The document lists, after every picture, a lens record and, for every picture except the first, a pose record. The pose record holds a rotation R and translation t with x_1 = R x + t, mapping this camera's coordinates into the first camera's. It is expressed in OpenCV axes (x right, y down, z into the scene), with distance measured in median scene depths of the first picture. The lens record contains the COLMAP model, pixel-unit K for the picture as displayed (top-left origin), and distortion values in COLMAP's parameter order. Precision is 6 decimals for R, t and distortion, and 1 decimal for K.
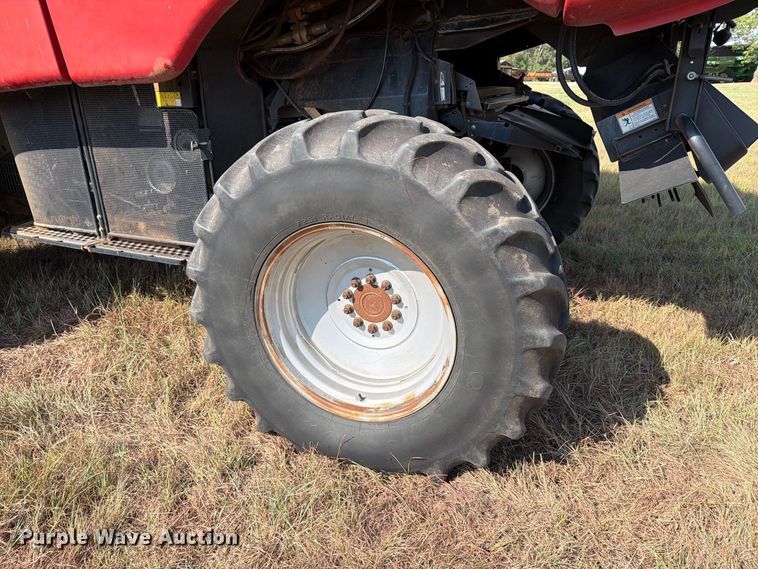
lens RADIAL K [[535.3, 0, 376.9], [0, 535.3, 287.7], [0, 0, 1]] dist [0.054766, -0.061341]
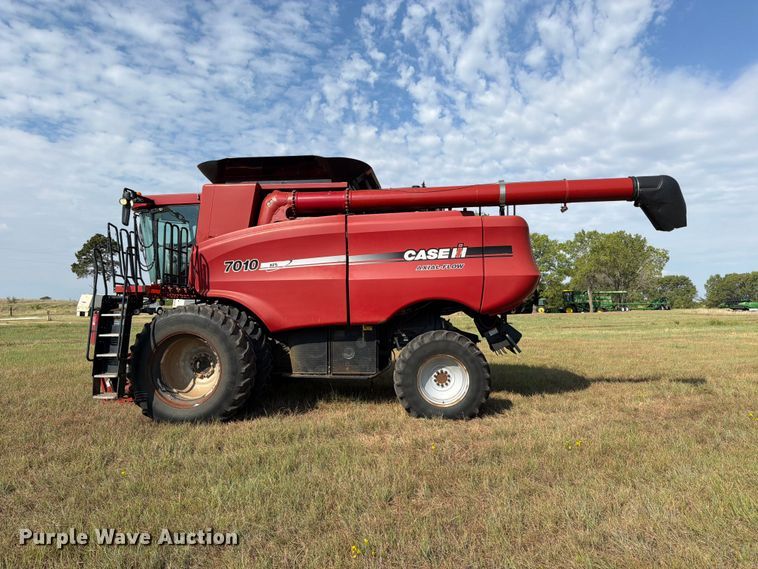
lens RADIAL K [[535.3, 0, 379.7], [0, 535.3, 291.9], [0, 0, 1]] dist [0.054766, -0.061341]
pose [[0.955132, 0.014852, 0.295808, -1.581142], [0.101677, 0.921604, -0.374576, 0.855919], [-0.278181, 0.387847, 0.878744, -2.490197]]
